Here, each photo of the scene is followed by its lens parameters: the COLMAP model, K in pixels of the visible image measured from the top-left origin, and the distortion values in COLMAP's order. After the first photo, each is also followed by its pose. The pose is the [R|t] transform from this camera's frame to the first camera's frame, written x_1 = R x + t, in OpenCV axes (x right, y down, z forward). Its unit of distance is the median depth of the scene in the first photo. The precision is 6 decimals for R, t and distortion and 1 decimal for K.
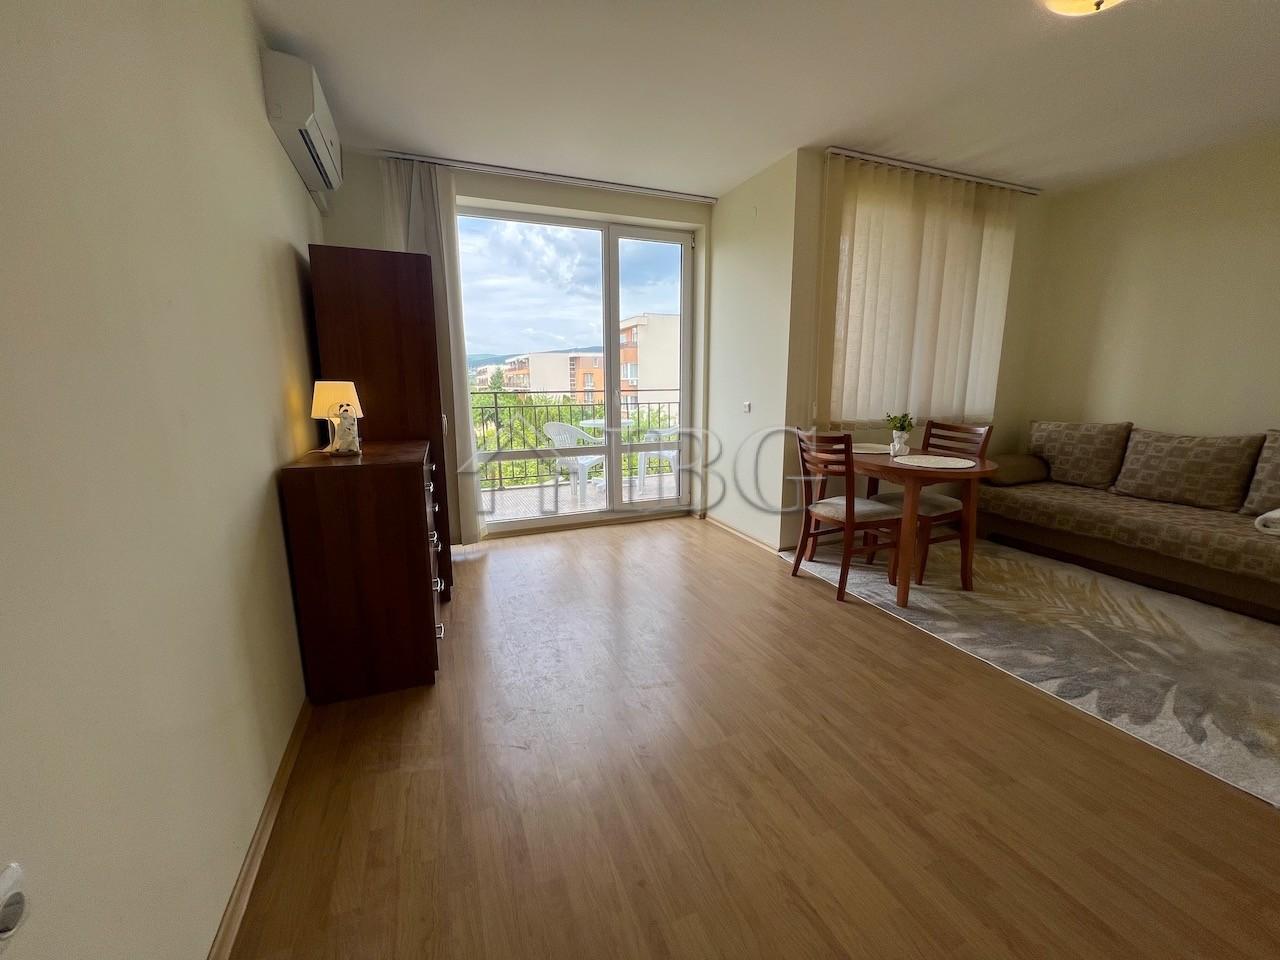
lens RADIAL K [[514.3, 0, 637.1], [0, 514.3, 480.3], [0, 0, 1]] dist [-0.000392, 0.000410]
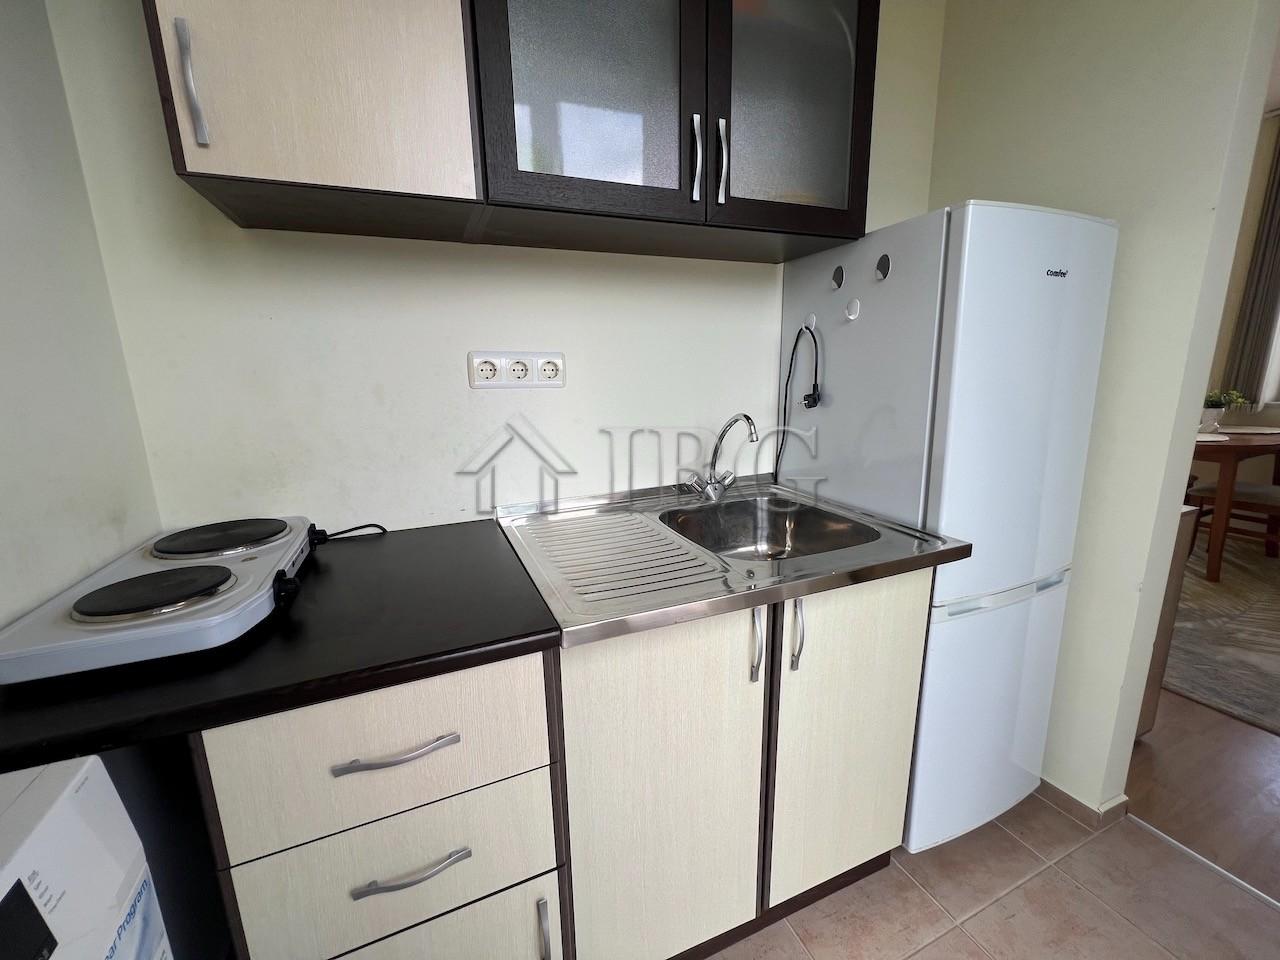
lens RADIAL K [[514.3, 0, 640.1], [0, 514.3, 480.1], [0, 0, 1]] dist [-0.000392, 0.000410]
pose [[0.019485, 0.218647, -0.975609, 1.542020], [-0.166437, 0.962888, 0.212472, 0.008740], [0.985860, 0.158238, 0.055153, -0.121163]]
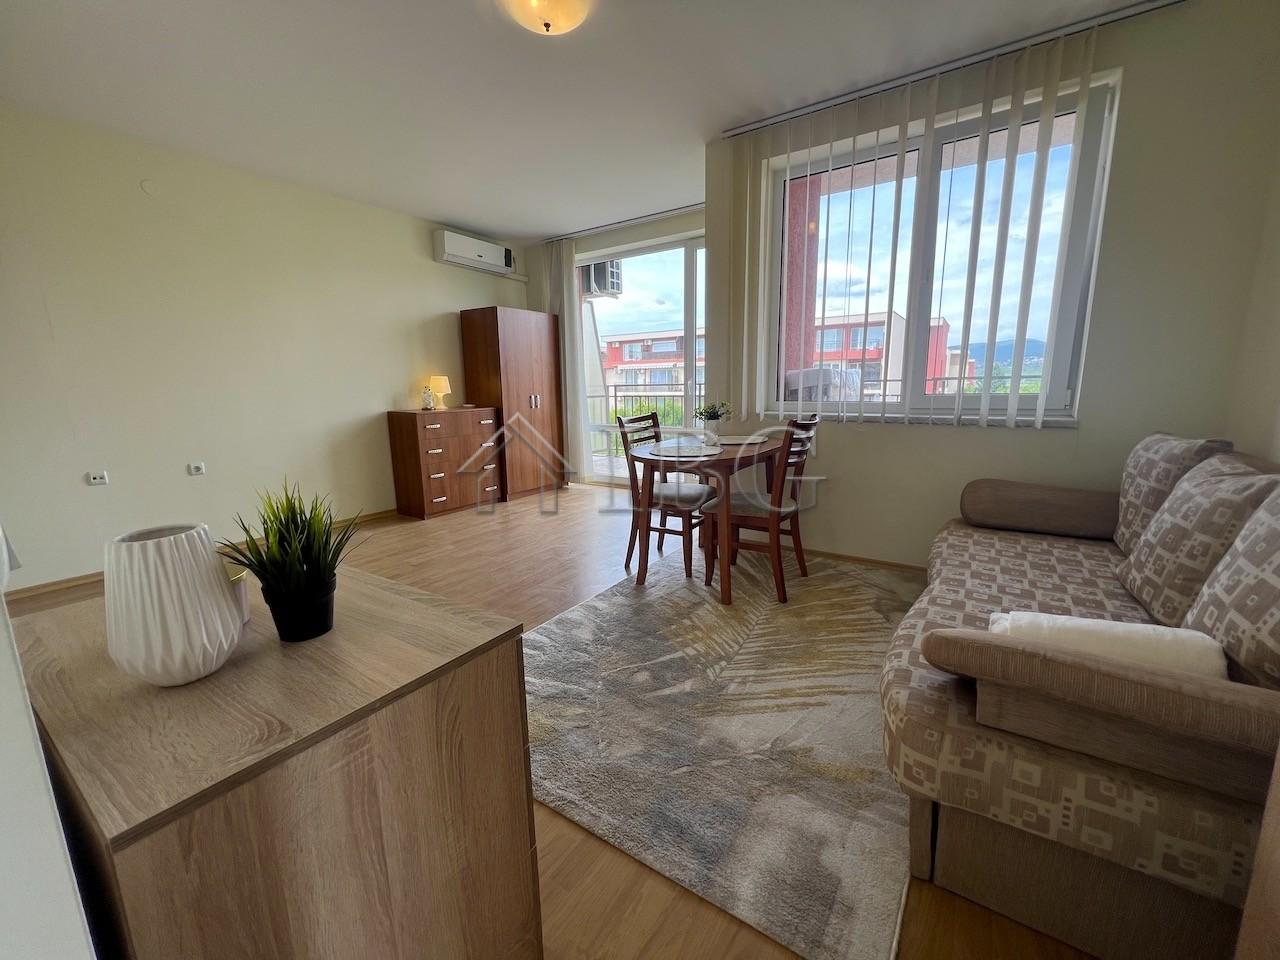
lens RADIAL K [[514.3, 0, 636.6], [0, 514.3, 479.9], [0, 0, 1]] dist [-0.000392, 0.000410]
pose [[0.548917, 0.152288, -0.821887, 1.280965], [-0.145957, 0.985620, 0.085145, -0.049373], [0.823035, 0.073223, 0.563251, 0.371485]]
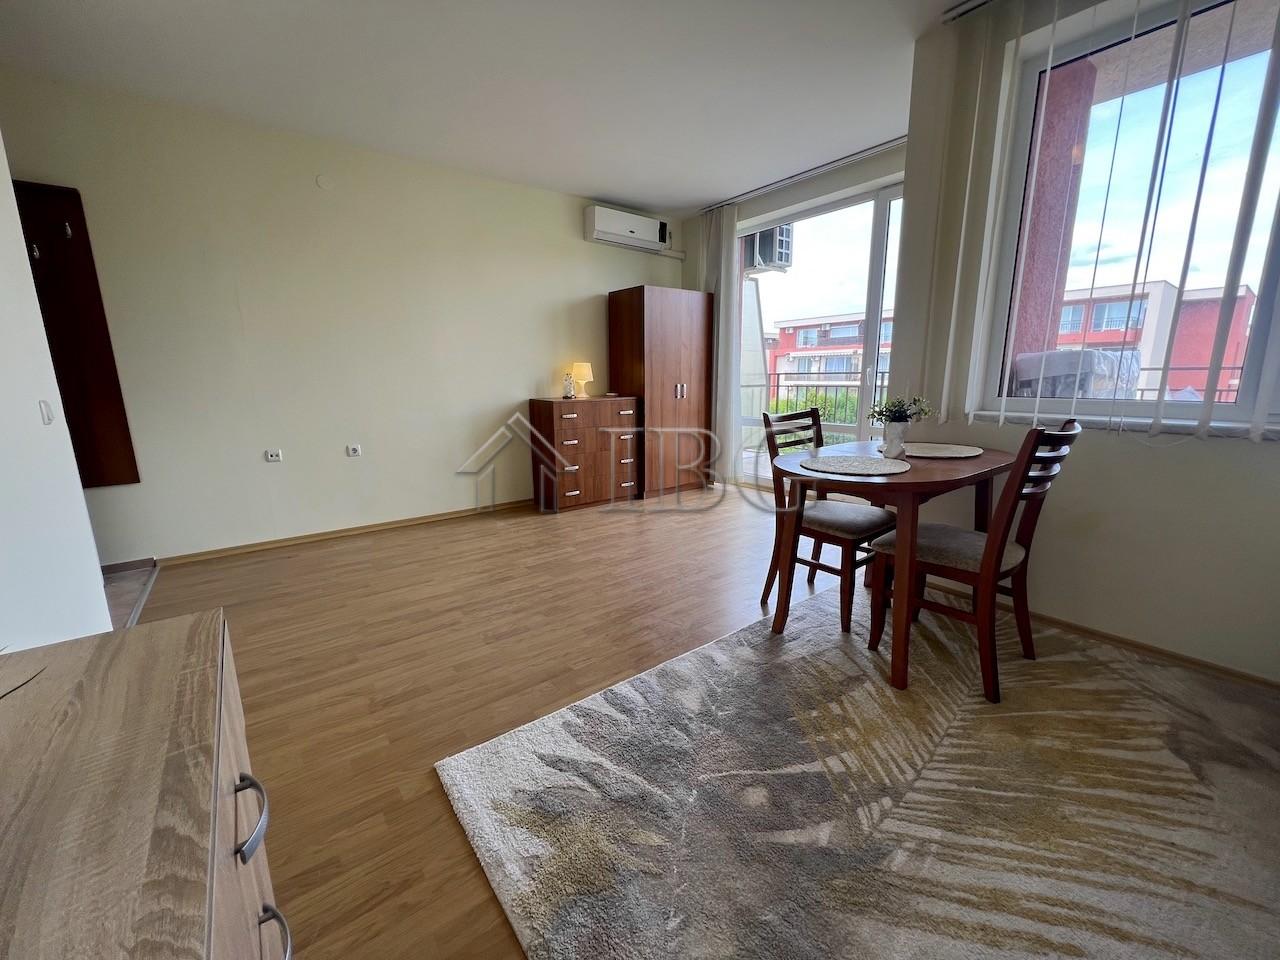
lens RADIAL K [[514.3, 0, 638.4], [0, 514.3, 479.0], [0, 0, 1]] dist [-0.000392, 0.000410]
pose [[0.261053, 0.197375, -0.944931, 1.122452], [-0.173562, 0.972519, 0.155188, -0.072382], [0.949593, 0.123492, 0.288136, 0.507619]]
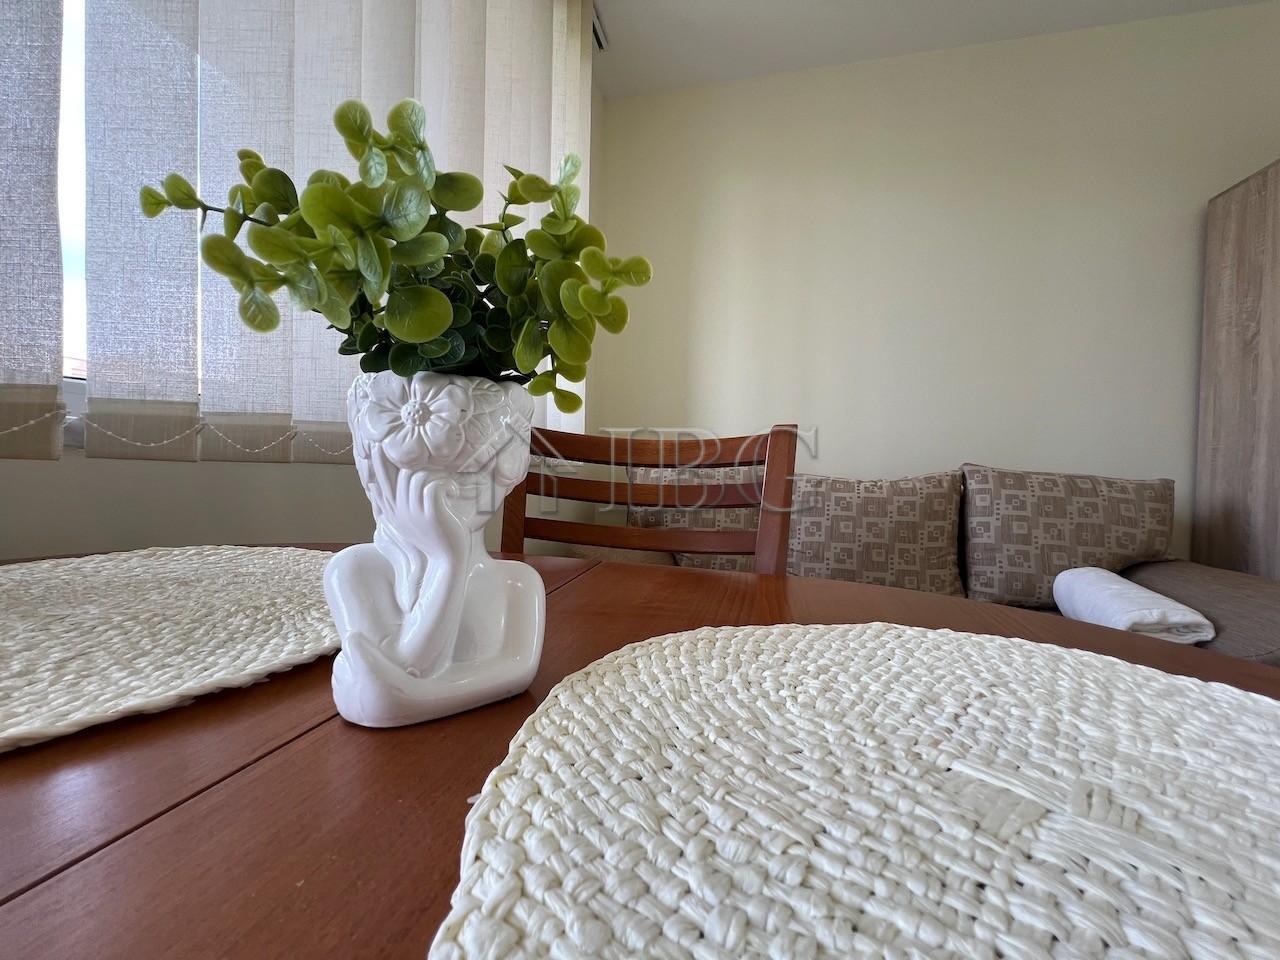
lens RADIAL K [[512.1, 0, 639.1], [0, 512.1, 479.1], [0, 0, 1]] dist [0.000700, 0.000184]
pose [[0.581448, 0.000655, 0.813583, 0.483679], [0.127763, 0.987519, -0.092105, -0.073114], [-0.803489, 0.157500, 0.574107, 0.968105]]
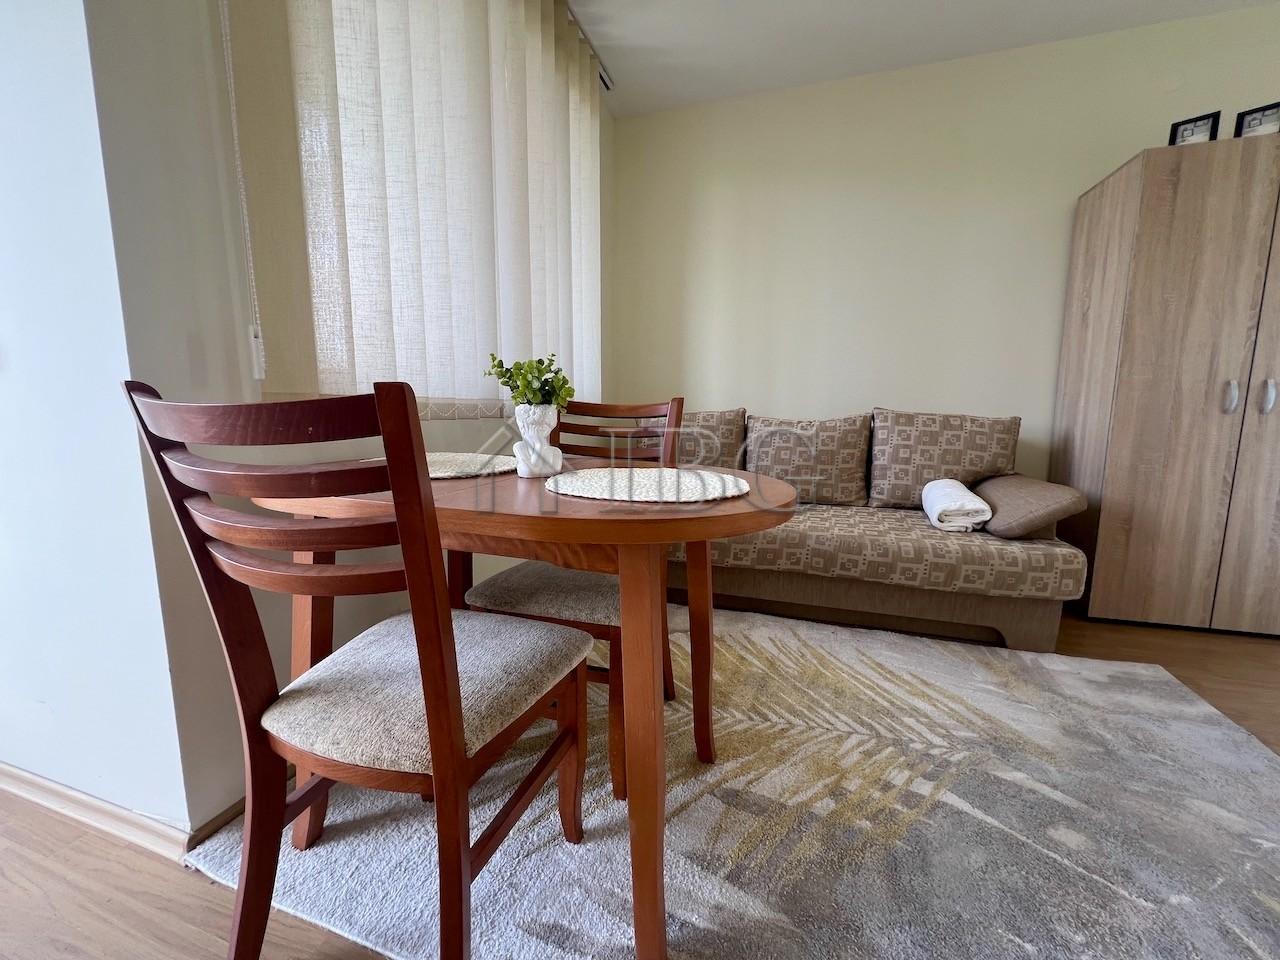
lens RADIAL K [[514.3, 0, 637.9], [0, 514.3, 478.7], [0, 0, 1]] dist [-0.000392, 0.000410]
pose [[0.643855, -0.094802, 0.759252, 0.294361], [0.136097, 0.990661, 0.008285, -0.041195], [-0.752947, 0.097997, 0.650744, 0.749639]]
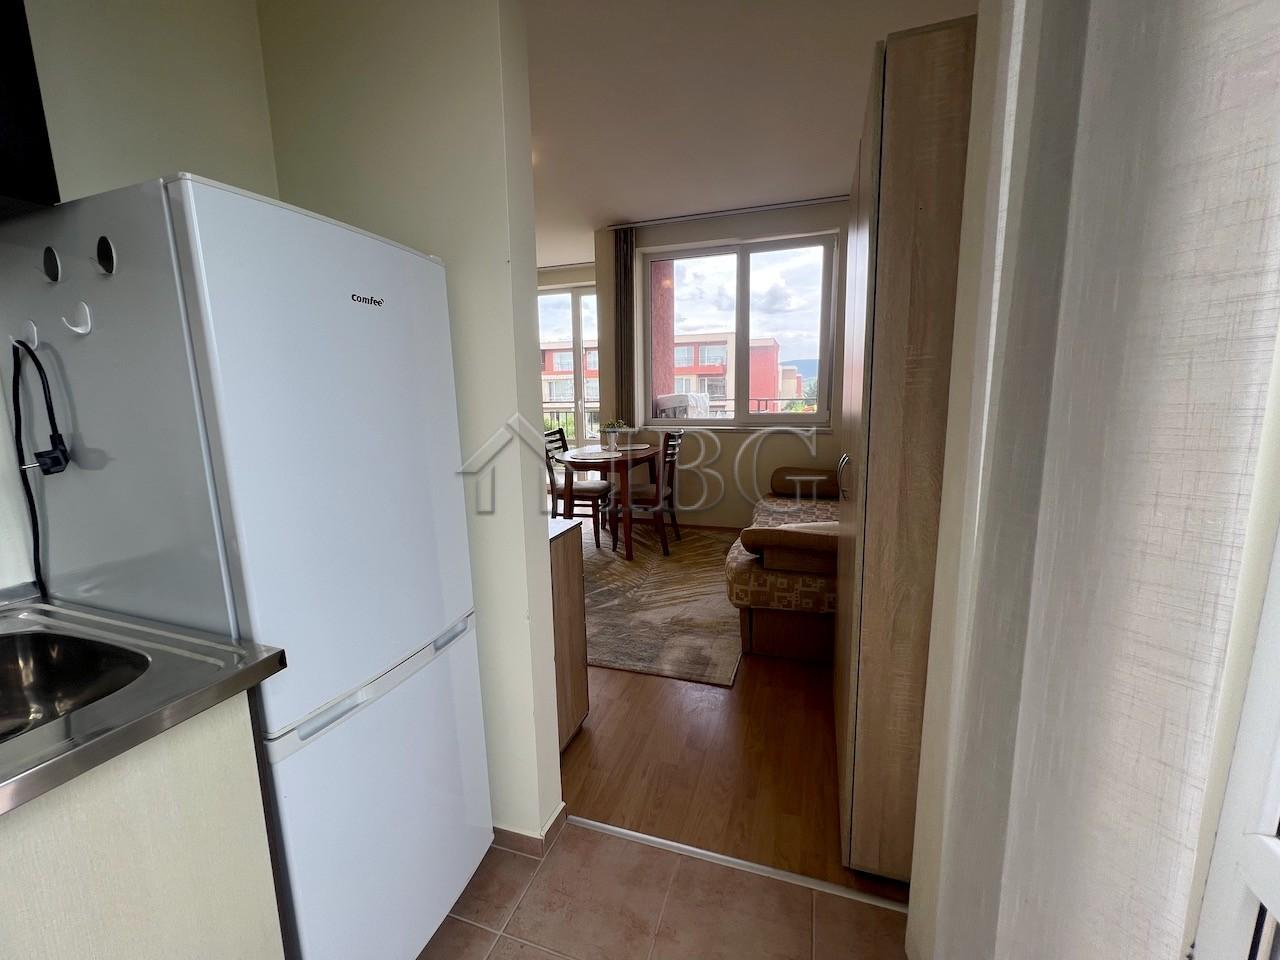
lens RADIAL K [[514.3, 0, 633.5], [0, 514.3, 479.7], [0, 0, 1]] dist [-0.000392, 0.000410]
pose [[0.745559, 0.105006, -0.658115, 1.502652], [-0.114805, 0.992983, 0.028377, -0.021766], [0.656477, 0.054399, 0.752382, 0.040116]]
